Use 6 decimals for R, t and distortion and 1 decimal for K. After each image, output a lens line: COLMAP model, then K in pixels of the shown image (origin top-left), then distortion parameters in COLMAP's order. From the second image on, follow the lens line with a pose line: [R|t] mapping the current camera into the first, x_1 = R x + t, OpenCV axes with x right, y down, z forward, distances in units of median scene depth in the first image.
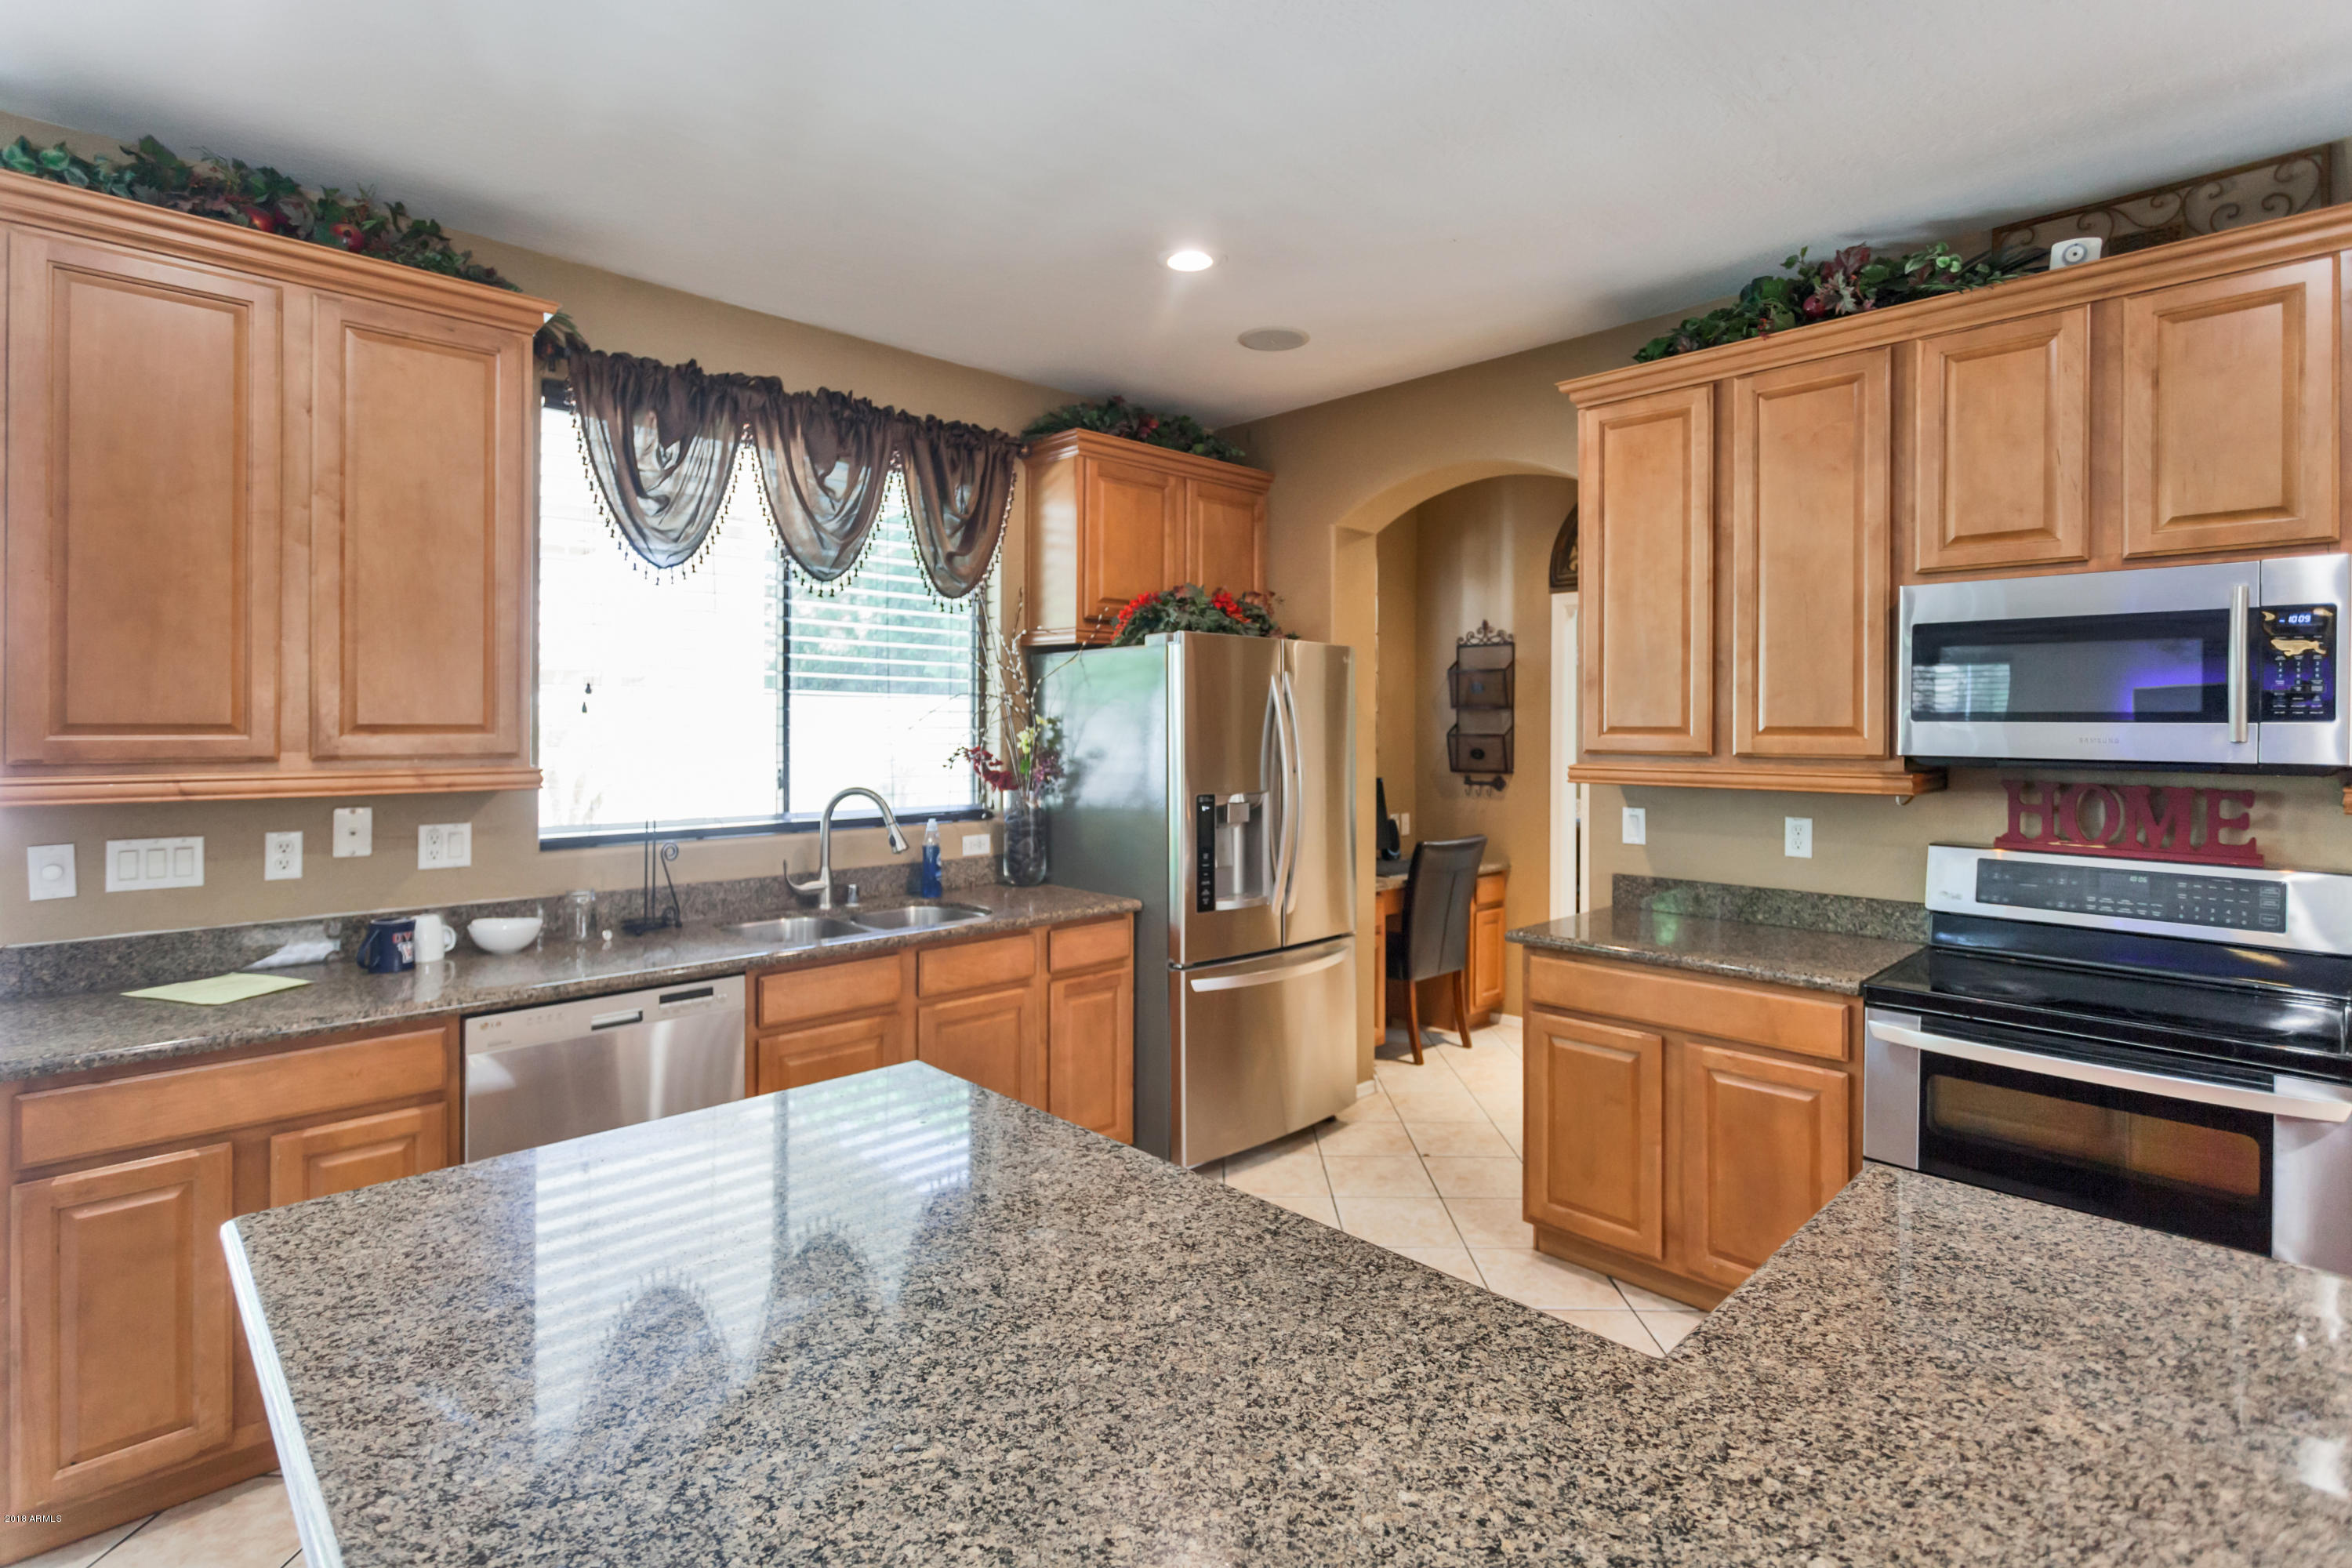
lens RADIAL K [[1127.6, 0, 1193.7], [0, 1127.6, 733.1], [0, 0, 1]] dist [-0.002660, 0.000521]
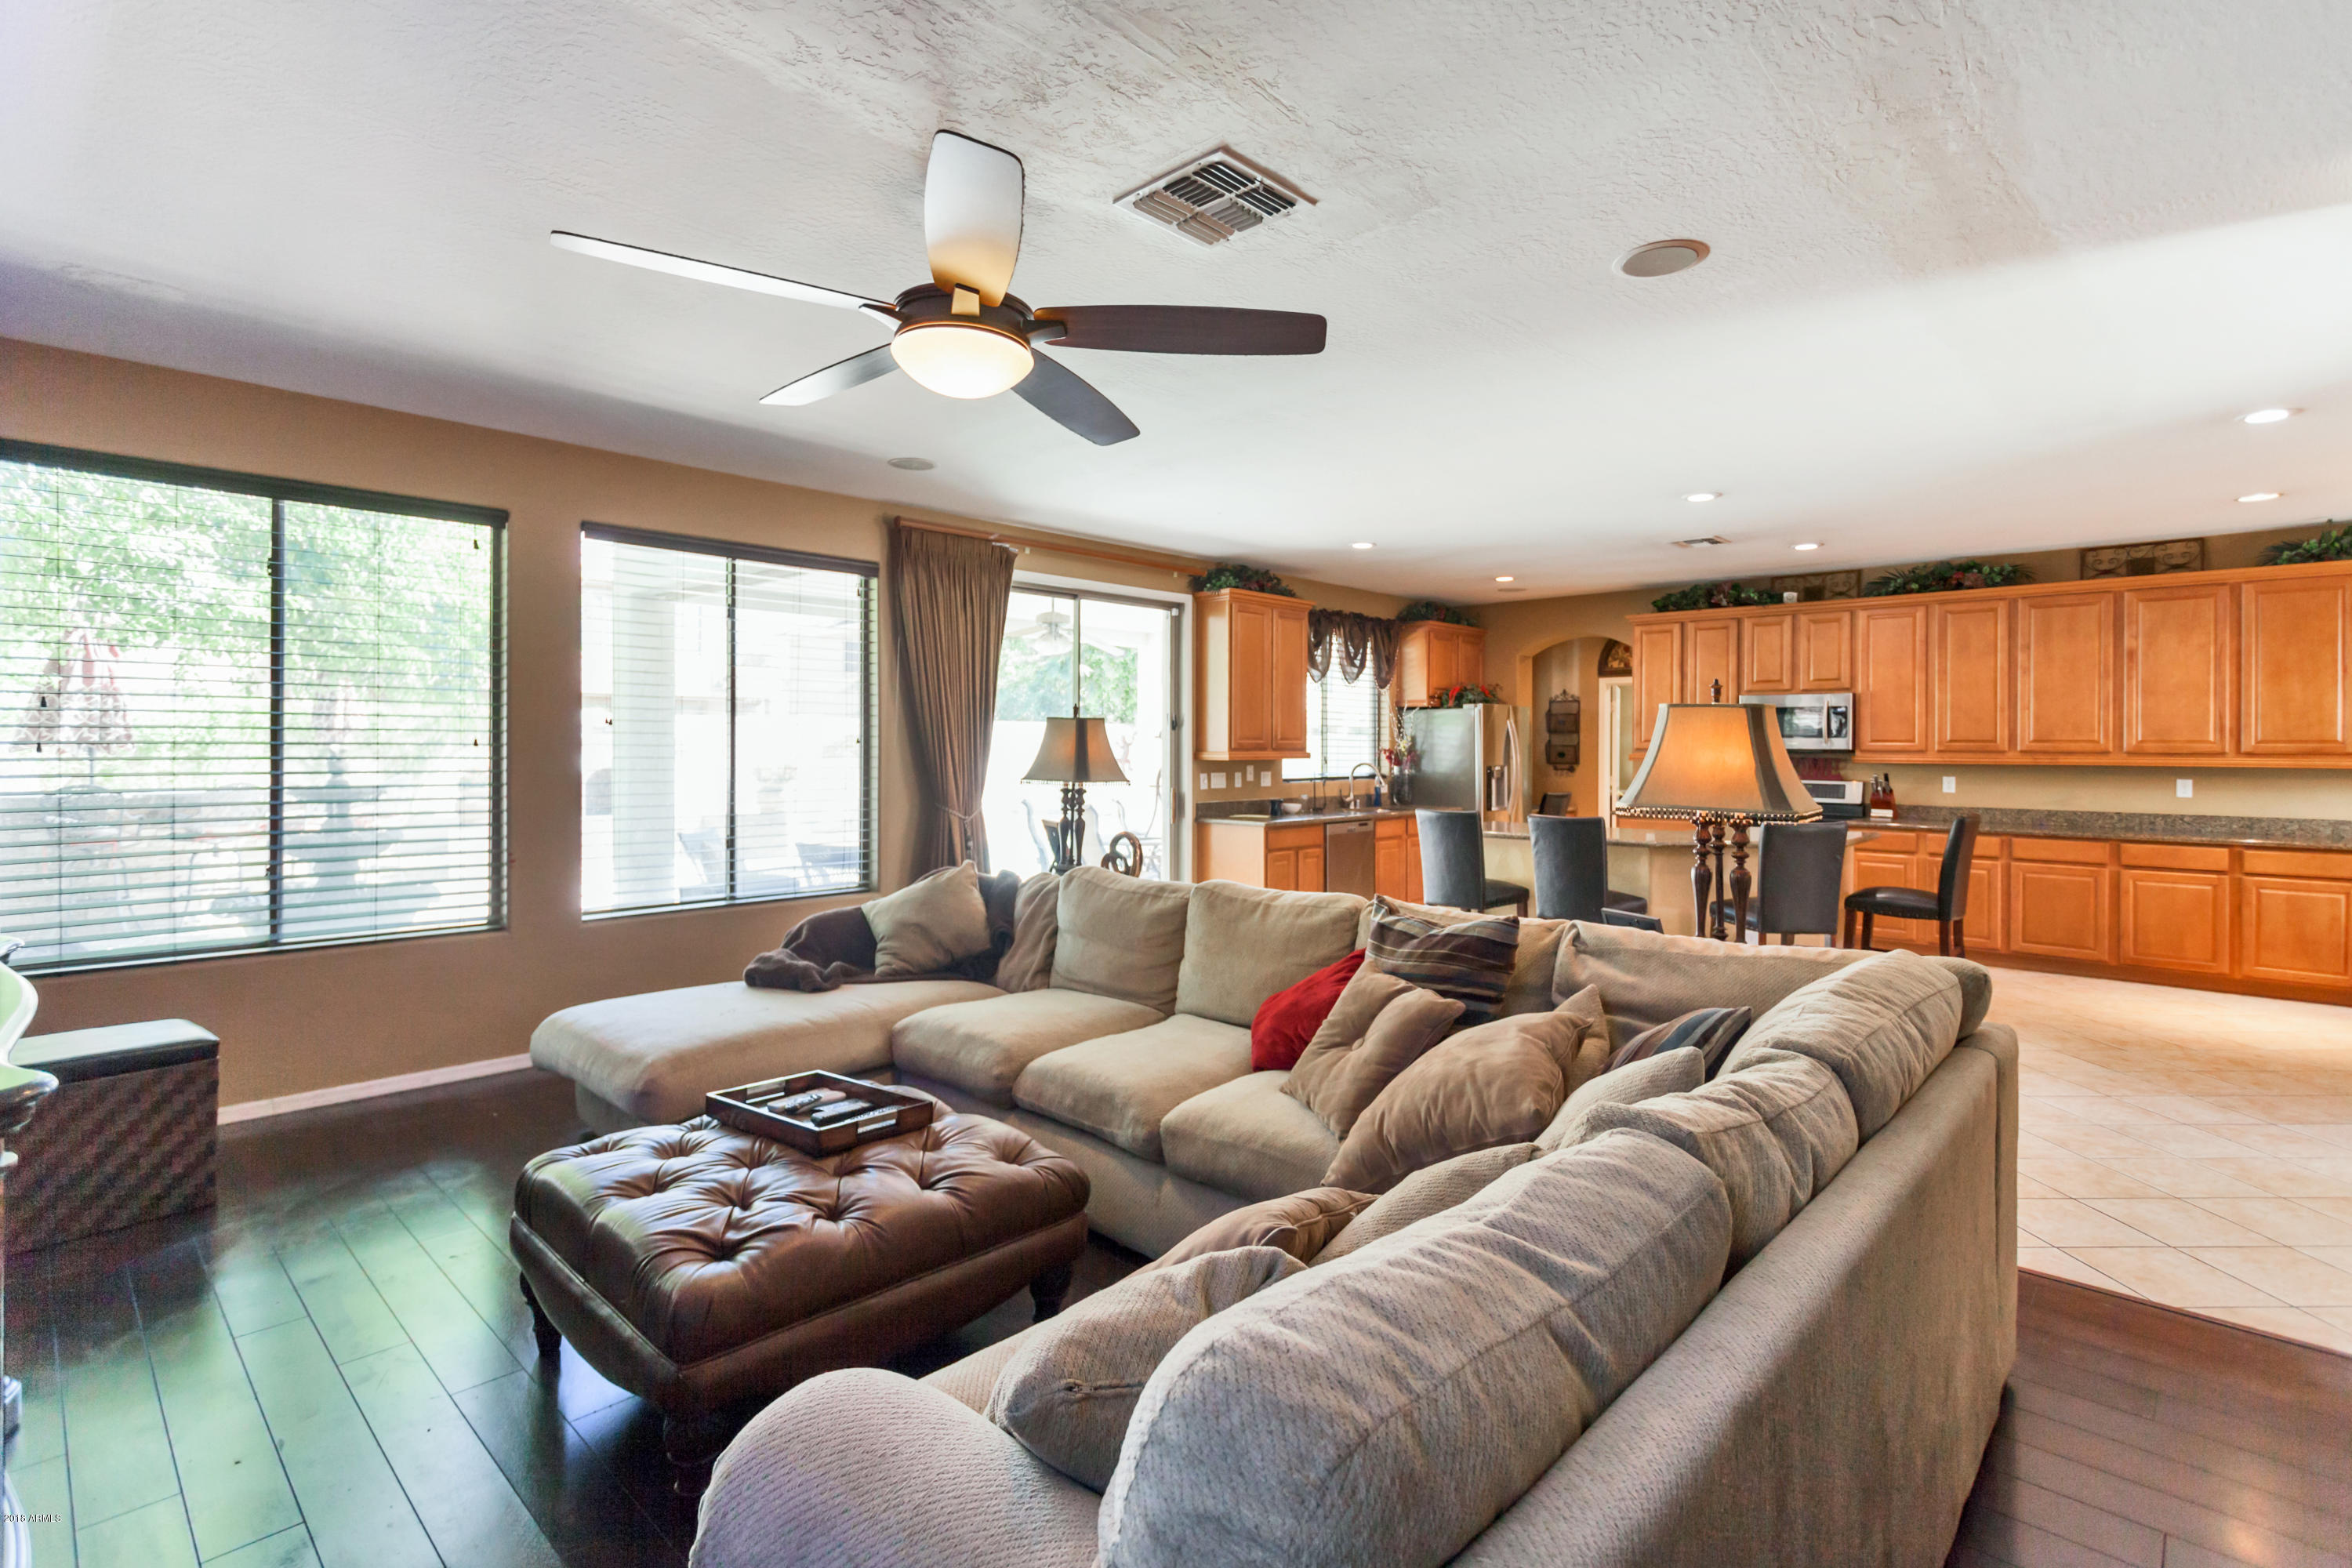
lens RADIAL K [[1127.6, 0, 1174.7], [0, 1127.6, 763.6], [0, 0, 1]] dist [-0.002660, 0.000521]
pose [[0.999545, -0.000297, 0.030150, -0.734652], [0.000076, 0.999973, 0.007342, 0.027685], [-0.030151, -0.007337, 0.999518, -1.473445]]
